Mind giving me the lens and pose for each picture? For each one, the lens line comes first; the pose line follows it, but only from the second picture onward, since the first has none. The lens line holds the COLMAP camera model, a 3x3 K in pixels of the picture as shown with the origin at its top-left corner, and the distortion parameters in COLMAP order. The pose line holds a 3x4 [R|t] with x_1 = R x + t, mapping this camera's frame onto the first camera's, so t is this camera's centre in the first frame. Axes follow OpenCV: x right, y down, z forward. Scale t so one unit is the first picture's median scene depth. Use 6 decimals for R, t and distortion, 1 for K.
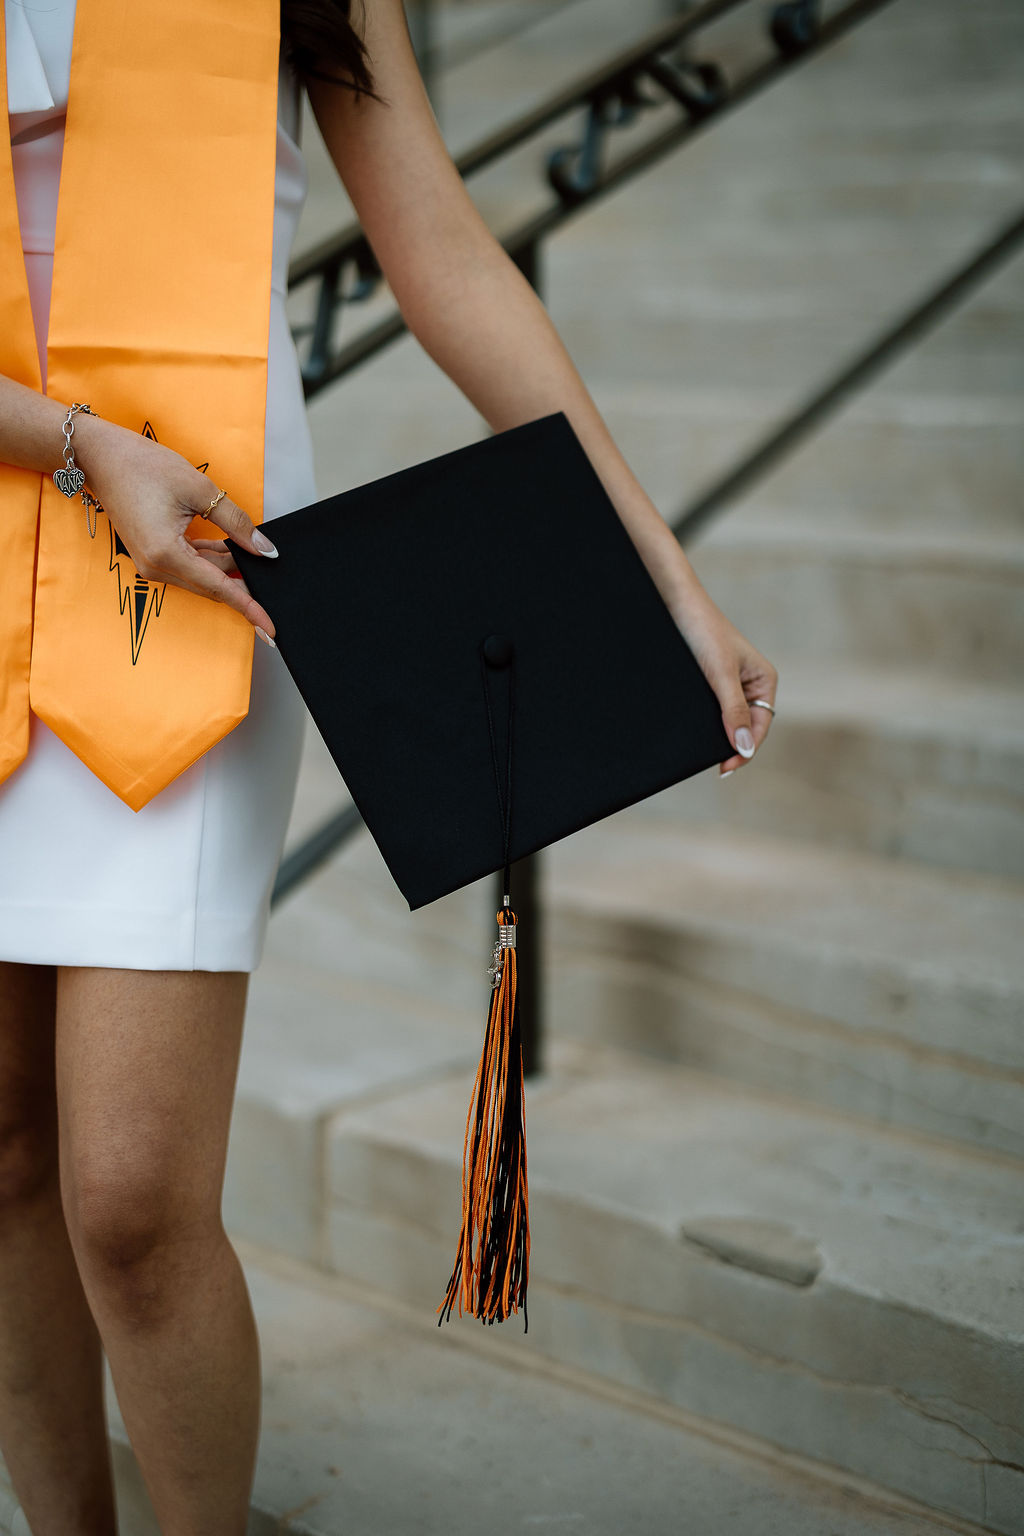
lens RADIAL K [[2406.6, 0, 509.7], [0, 2406.6, 767.7], [0, 0, 1]] dist [0.014182, -0.047929]
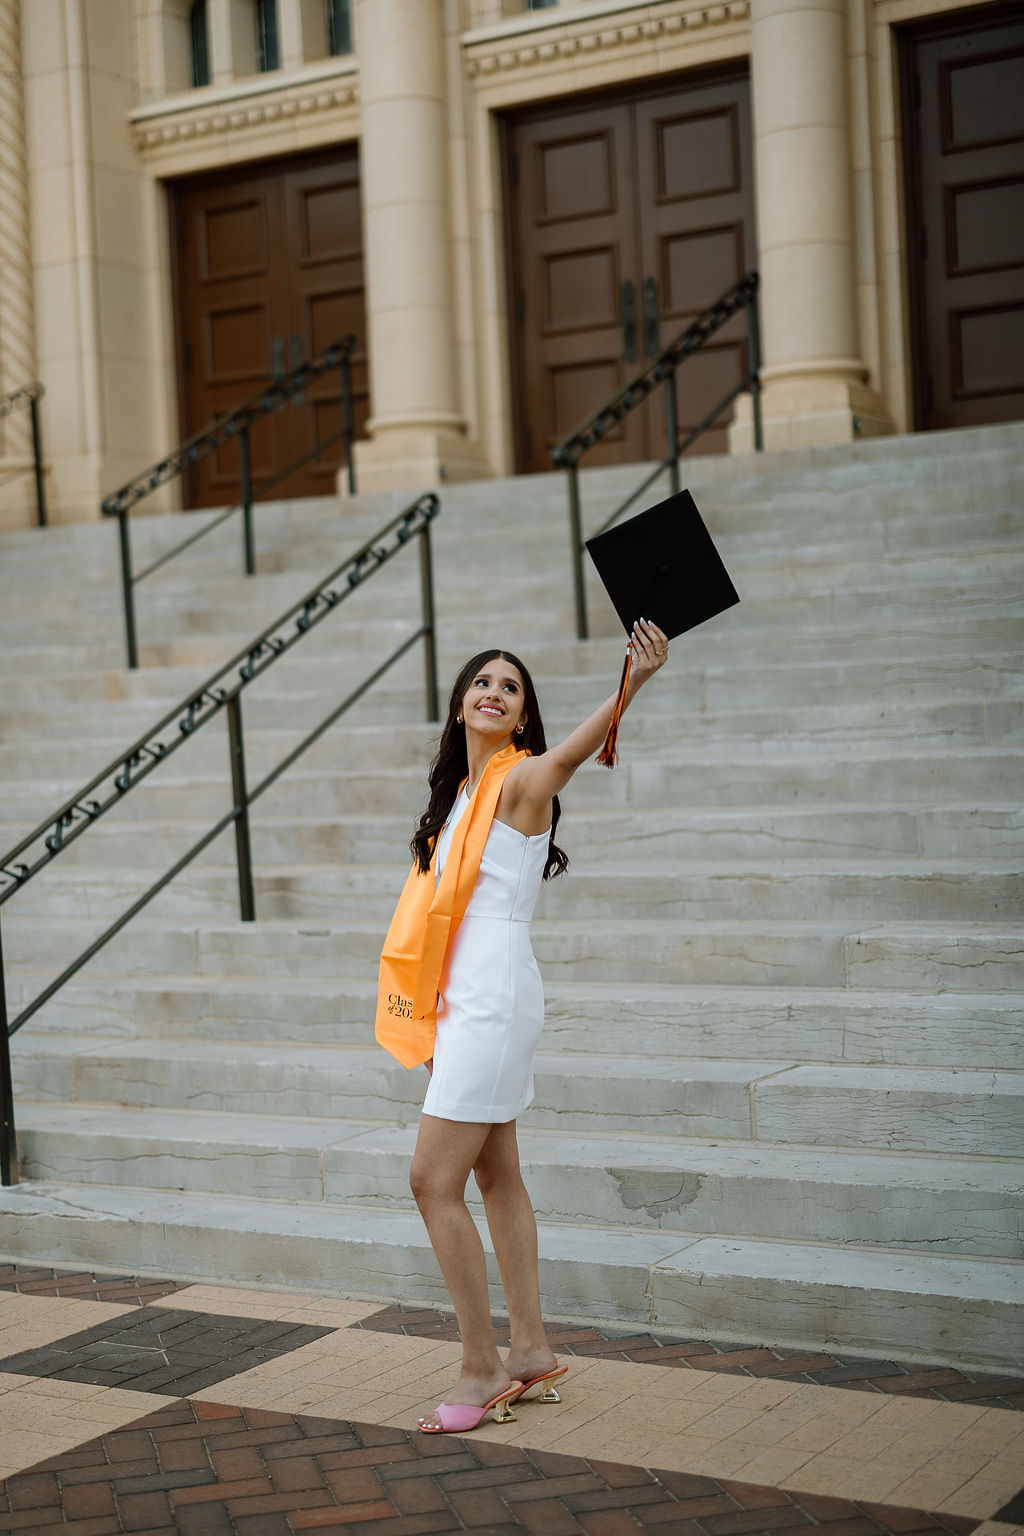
lens RADIAL K [[2406.6, 0, 509.7], [0, 2406.6, 767.7], [0, 0, 1]] dist [0.014182, -0.047929]
pose [[0.981823, -0.066130, 0.177908, -0.237696], [0.090257, 0.987247, -0.131134, 0.409887], [-0.166967, 0.144808, 0.975271, -2.593066]]
